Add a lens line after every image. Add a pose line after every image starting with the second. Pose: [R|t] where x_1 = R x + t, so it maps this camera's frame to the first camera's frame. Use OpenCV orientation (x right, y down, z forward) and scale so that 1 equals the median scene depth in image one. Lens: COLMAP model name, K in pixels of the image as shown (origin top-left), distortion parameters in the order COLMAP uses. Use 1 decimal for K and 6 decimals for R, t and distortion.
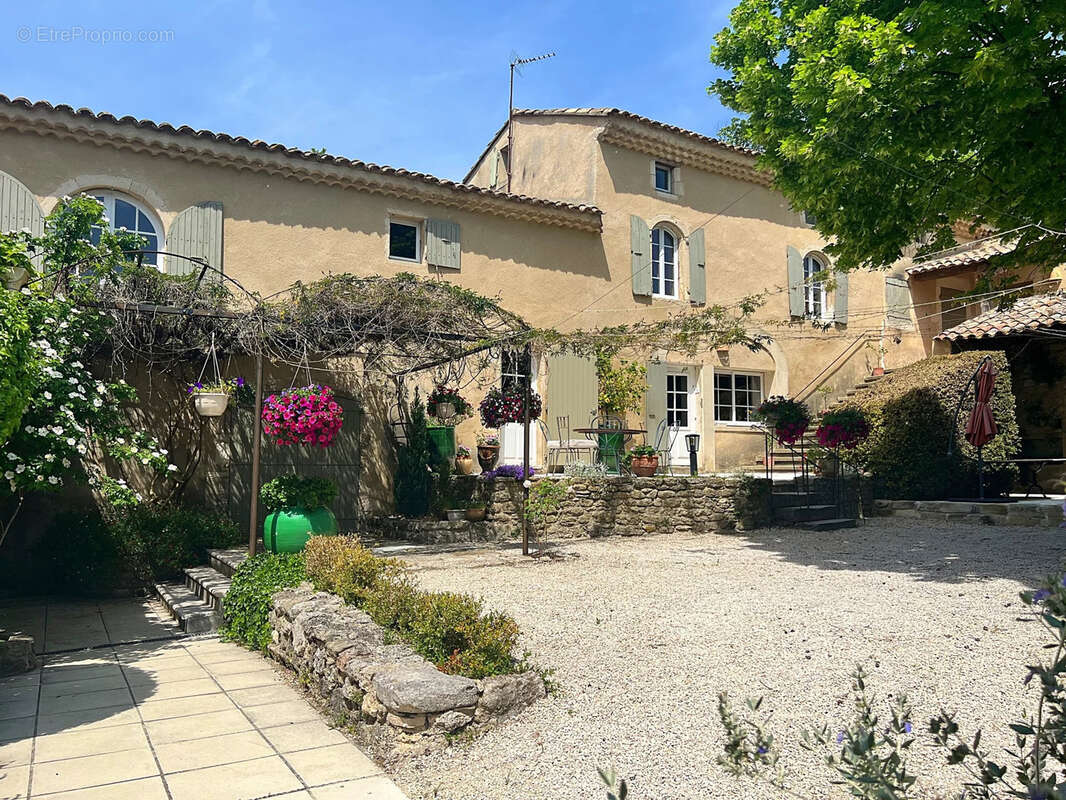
lens RADIAL K [[810.9, 0, 533.6], [0, 810.9, 405.0], [0, 0, 1]] dist [0.005171, -0.025182]
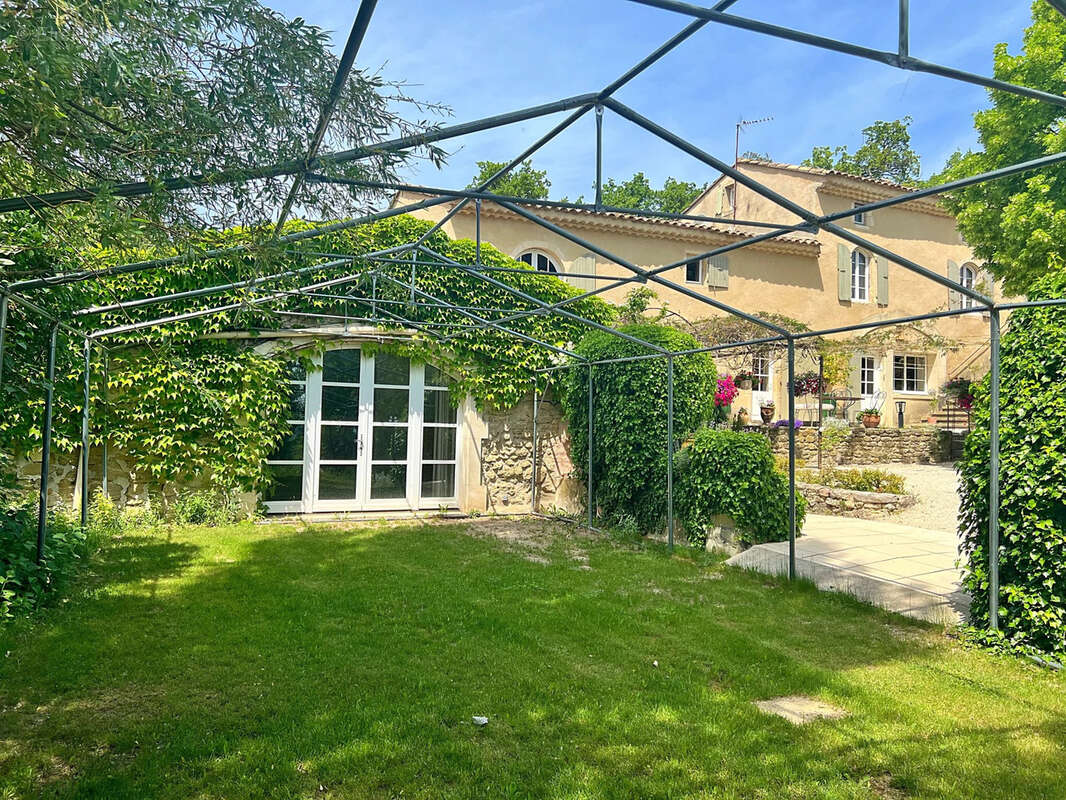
lens RADIAL K [[810.9, 0, 531.2], [0, 810.9, 395.3], [0, 0, 1]] dist [0.005171, -0.025182]
pose [[0.994280, 0.008949, -0.106425, -0.251090], [-0.004906, 0.999258, 0.038193, -0.022394], [0.106688, -0.037453, 0.993587, -0.450611]]
